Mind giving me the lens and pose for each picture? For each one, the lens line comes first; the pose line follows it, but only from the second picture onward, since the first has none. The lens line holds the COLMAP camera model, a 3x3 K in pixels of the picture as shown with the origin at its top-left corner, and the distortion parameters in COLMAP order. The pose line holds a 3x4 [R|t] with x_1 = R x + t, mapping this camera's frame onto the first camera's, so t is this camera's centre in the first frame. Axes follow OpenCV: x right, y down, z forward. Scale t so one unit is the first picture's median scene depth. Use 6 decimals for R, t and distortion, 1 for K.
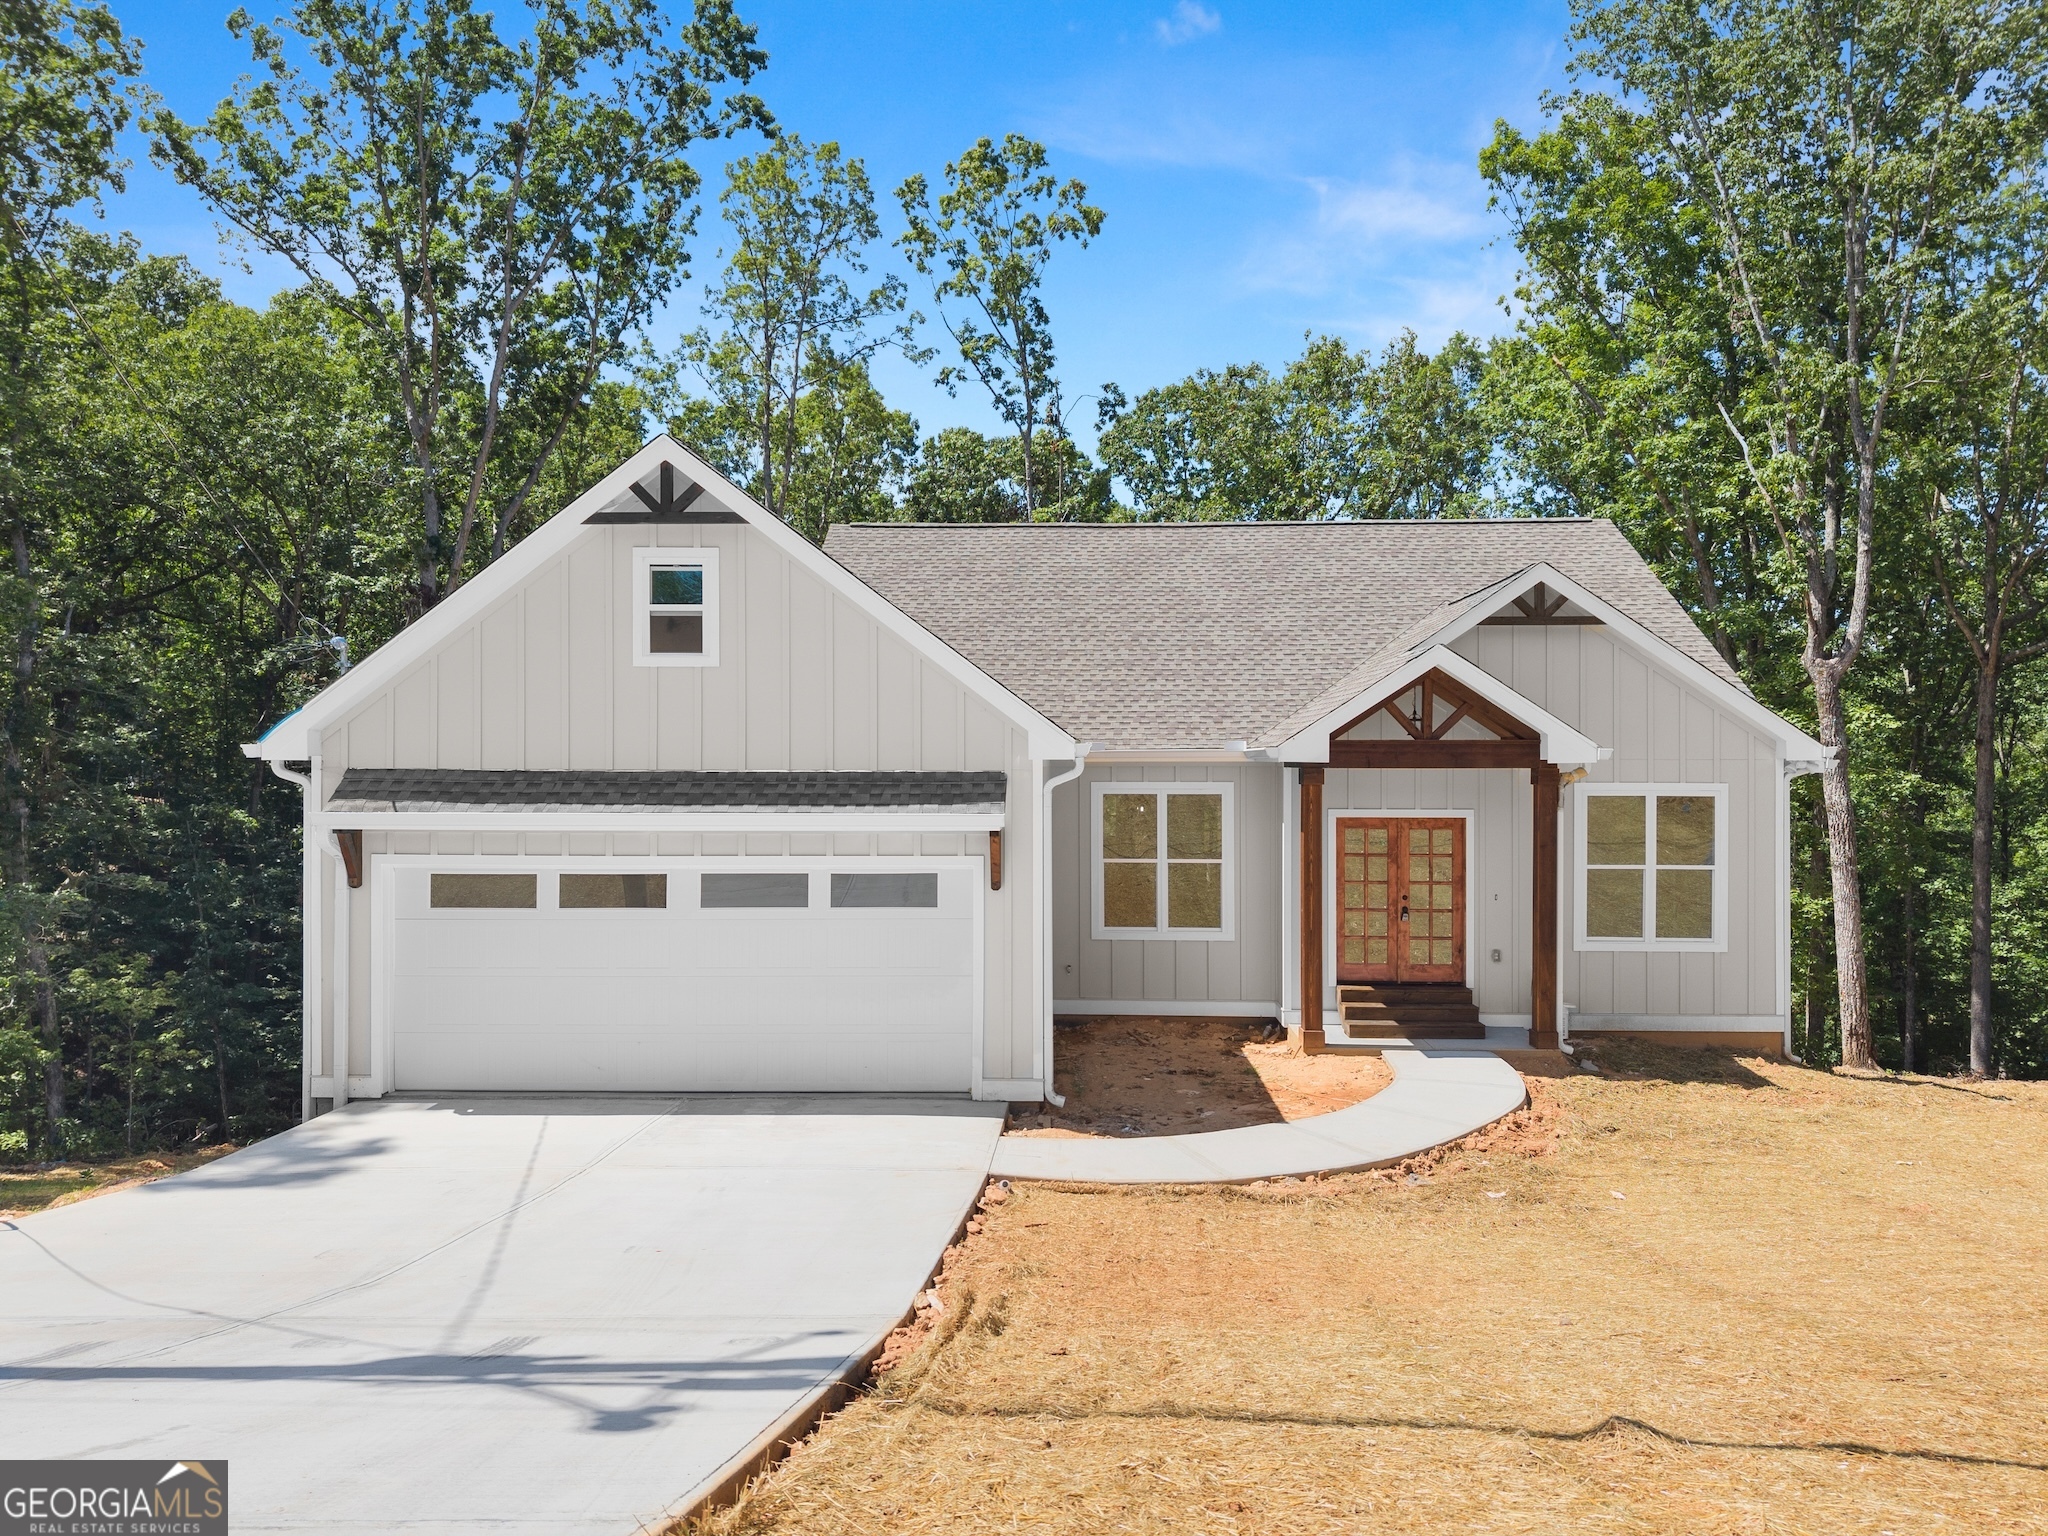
lens RADIAL K [[1398.3, 0, 1023.5], [0, 1398.3, 749.7], [0, 0, 1]] dist [0.019997, -0.001467]
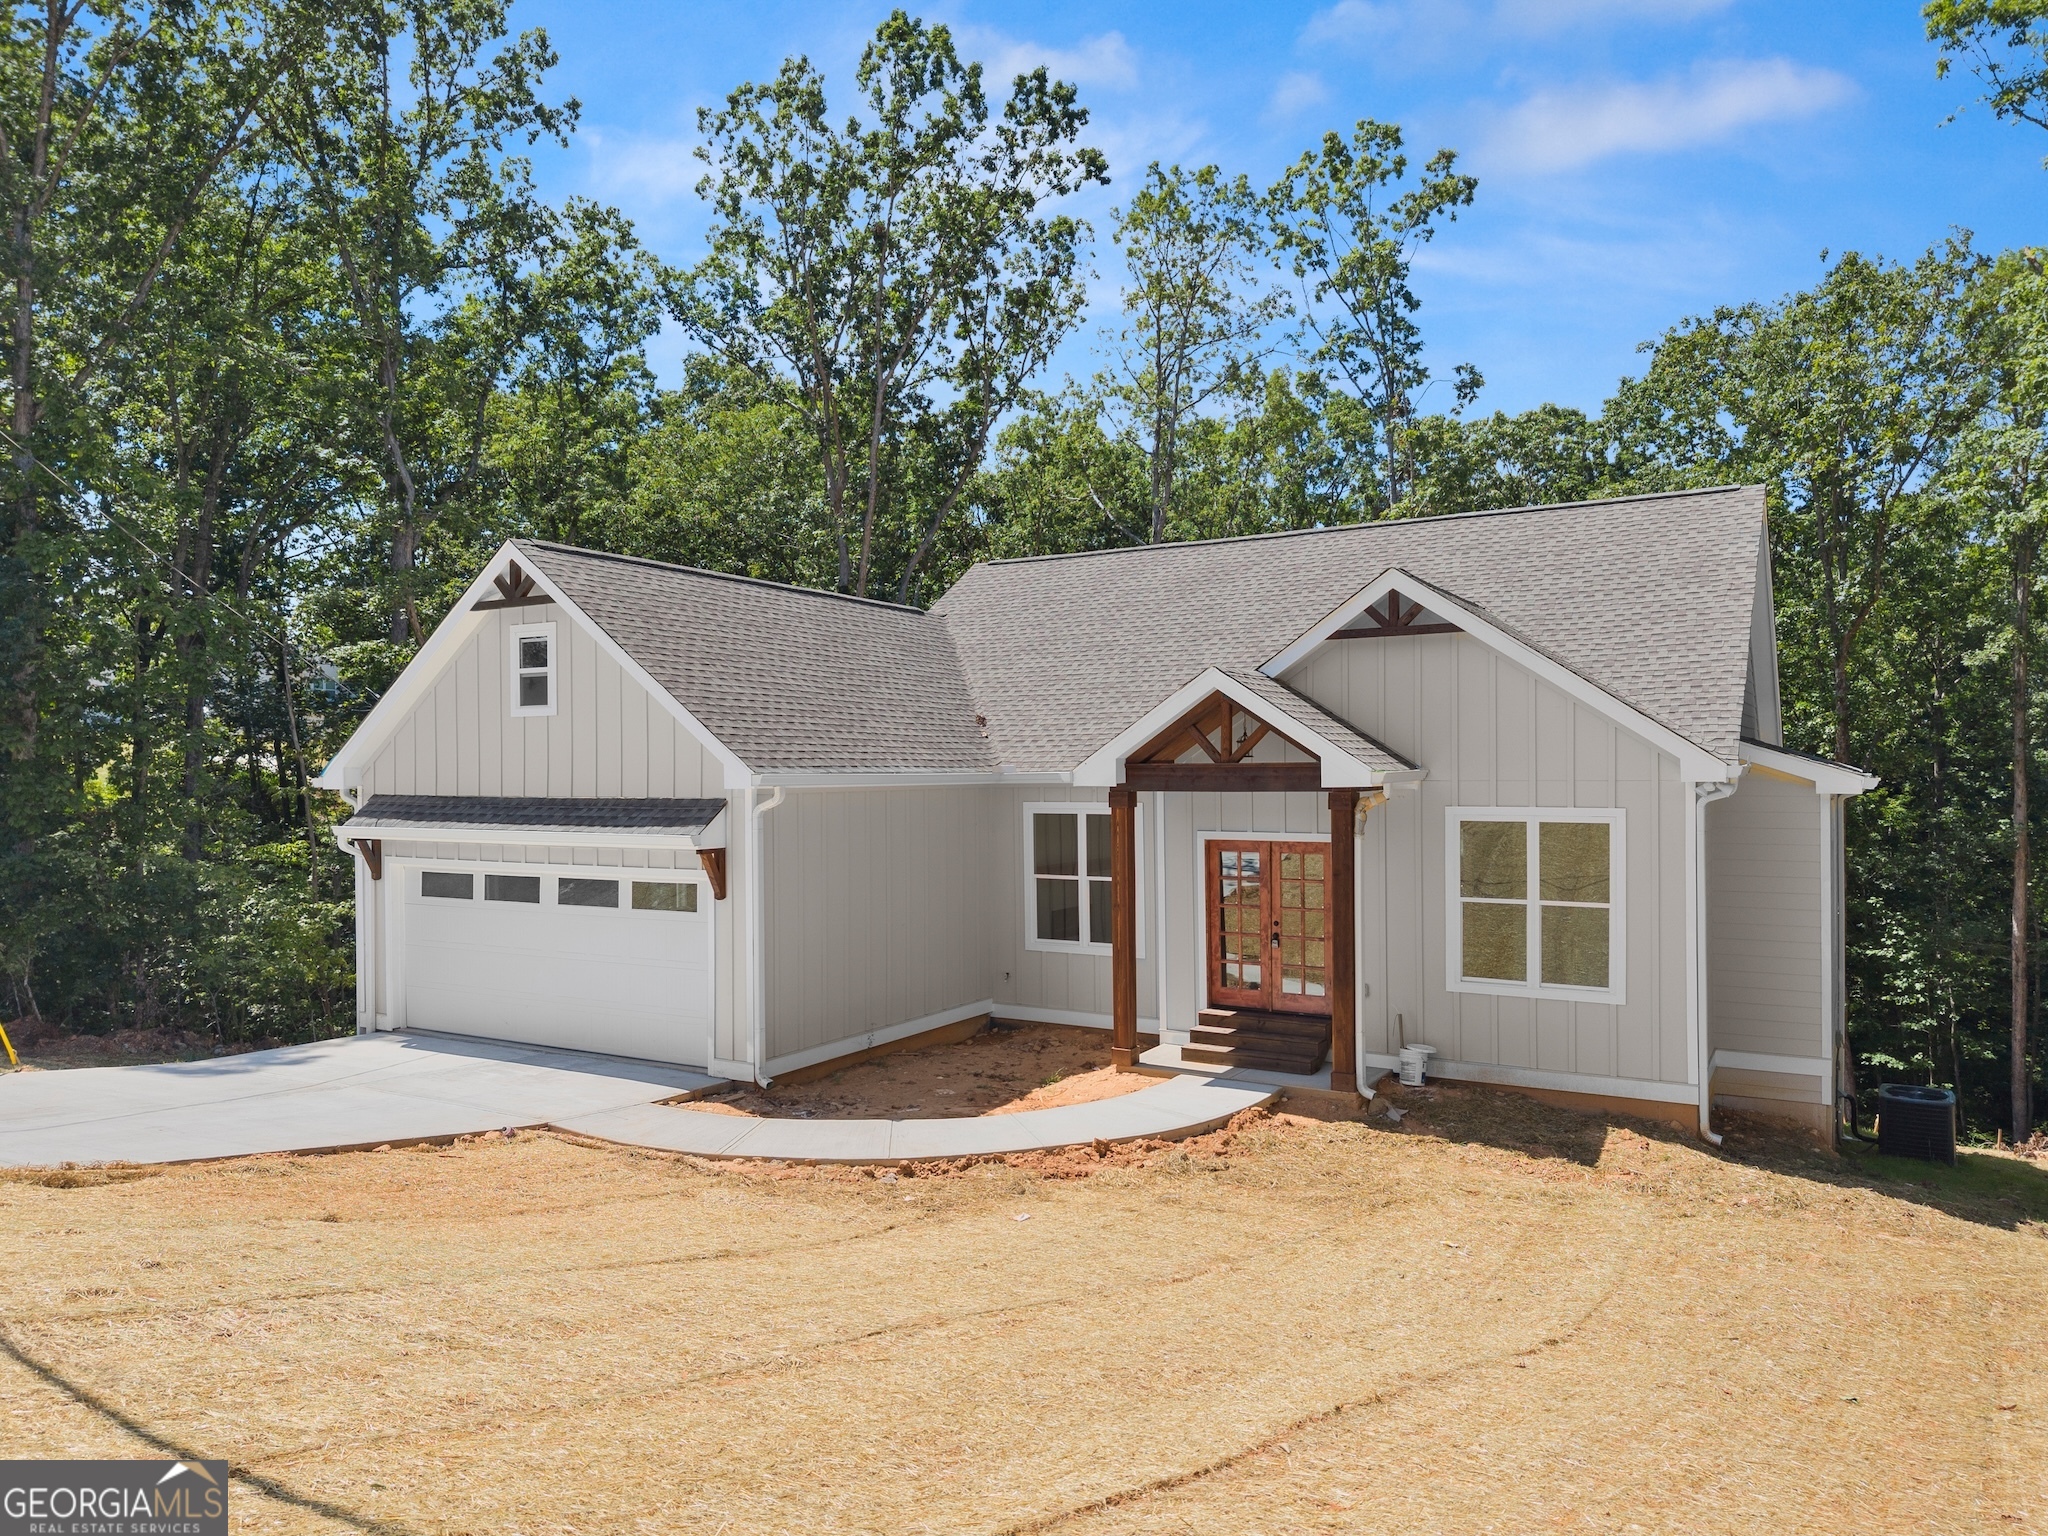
lens RADIAL K [[1410.6, 0, 1024.0], [0, 1410.6, 768.0], [0, 0, 1]] dist [0.018247, -0.003923]
pose [[0.871345, -0.007060, -0.490621, 0.612767], [0.013779, 0.999854, 0.010085, -0.014673], [0.490478, -0.015548, 0.871315, 0.069180]]
